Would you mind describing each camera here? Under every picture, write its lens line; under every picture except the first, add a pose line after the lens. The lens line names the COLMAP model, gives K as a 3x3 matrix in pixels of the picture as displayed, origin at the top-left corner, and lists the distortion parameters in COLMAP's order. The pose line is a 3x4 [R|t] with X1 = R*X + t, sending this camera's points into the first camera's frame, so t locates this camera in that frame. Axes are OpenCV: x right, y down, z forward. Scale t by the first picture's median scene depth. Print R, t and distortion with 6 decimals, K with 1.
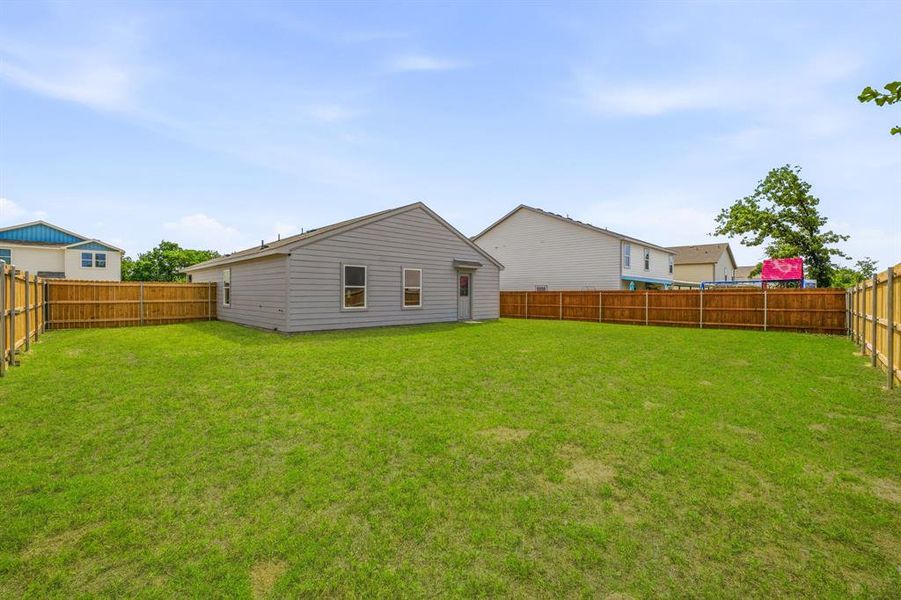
lens RADIAL K [[374.4, 0, 453.7], [0, 374.4, 298.2], [0, 0, 1]] dist [-0.026285, 0.002792]
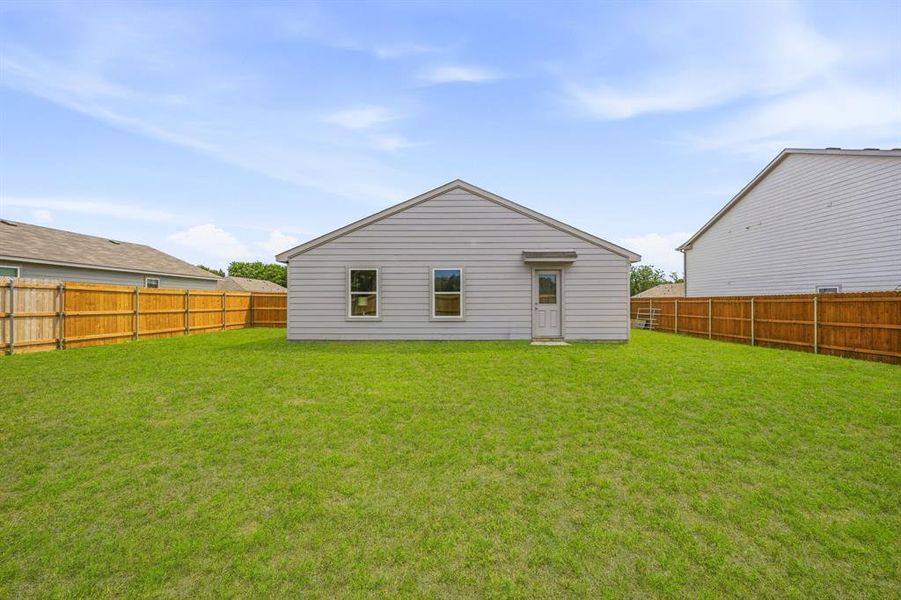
lens RADIAL K [[374.4, 0, 449.7], [0, 374.4, 295.3], [0, 0, 1]] dist [-0.026285, 0.002792]
pose [[0.707383, -0.015048, -0.706671, 0.383375], [-0.005917, 0.999612, -0.027209, -0.001797], [0.706806, 0.023428, 0.707019, 0.406707]]
